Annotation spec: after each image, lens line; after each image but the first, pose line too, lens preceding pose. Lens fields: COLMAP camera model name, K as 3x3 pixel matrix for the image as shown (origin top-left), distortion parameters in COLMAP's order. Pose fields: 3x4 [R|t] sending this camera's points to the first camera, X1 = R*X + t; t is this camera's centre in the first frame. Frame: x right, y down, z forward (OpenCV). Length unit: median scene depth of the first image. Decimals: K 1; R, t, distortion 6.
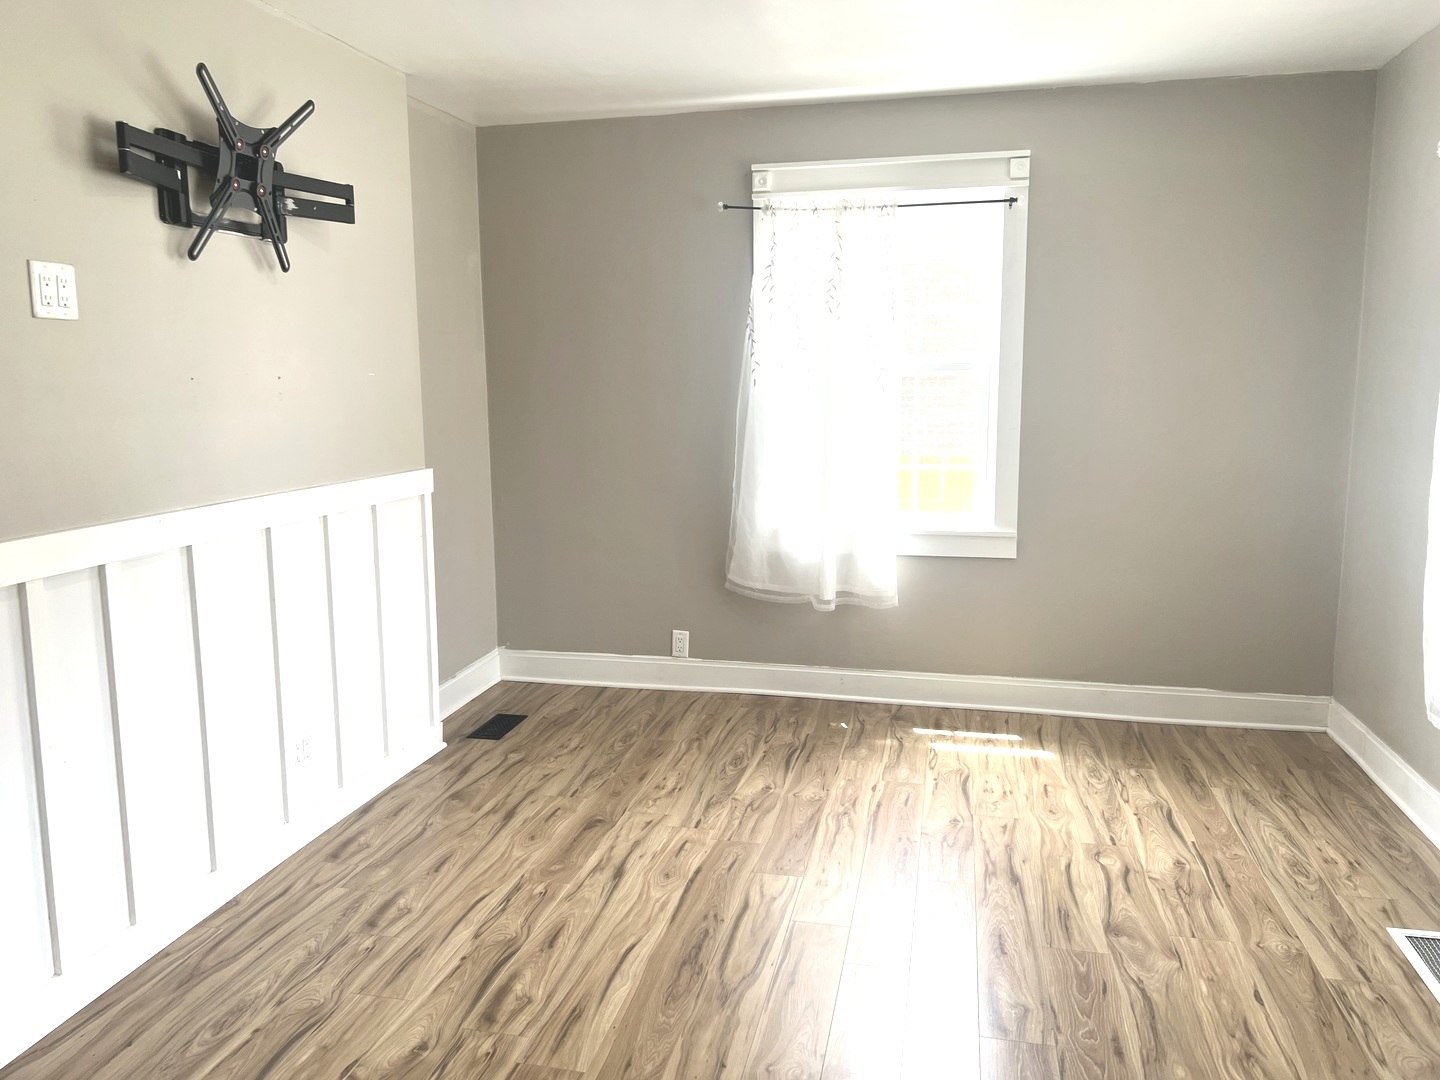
lens RADIAL K [[1087.5, 0, 719.5], [0, 1087.5, 536.6], [0, 0, 1]] dist [0.009816, 0.002677]
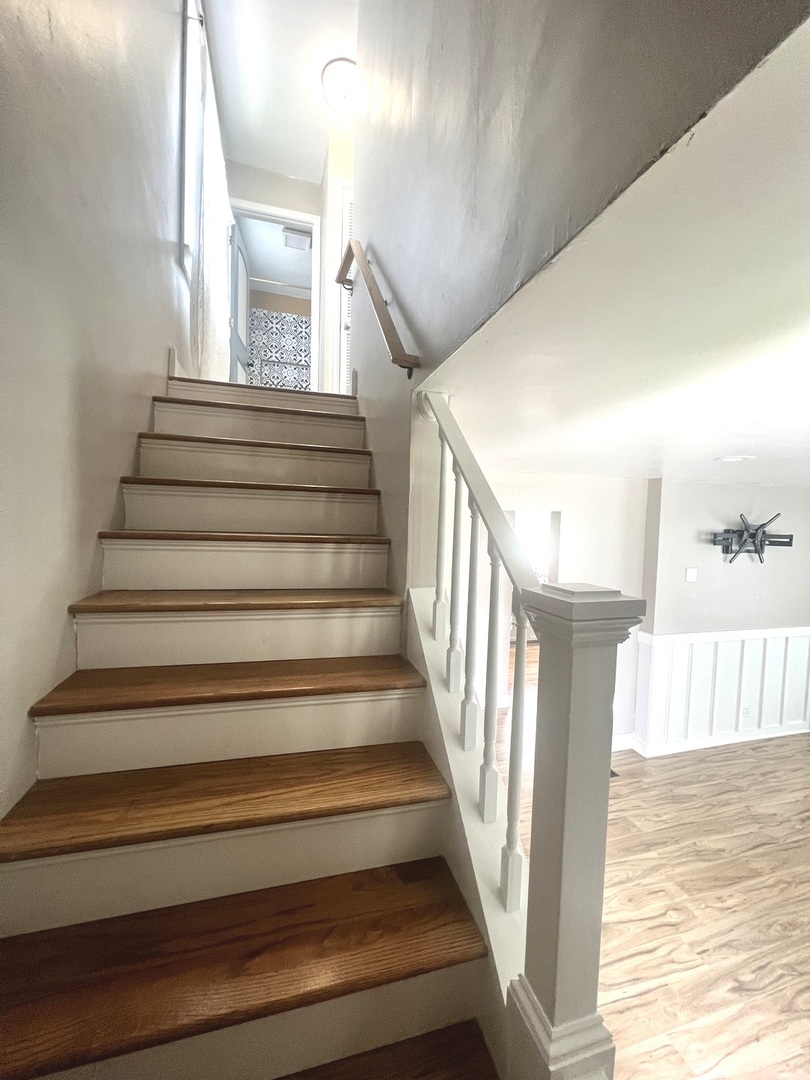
lens RADIAL K [[431.4, 0, 401.8], [0, 431.4, 537.4], [0, 0, 1]] dist [0.001521, 0.000282]
pose [[0.477057, 0.066188, -0.876377, 0.229548], [-0.159365, 0.987144, -0.012196, -0.140393], [0.864303, 0.145482, 0.481472, -0.602216]]
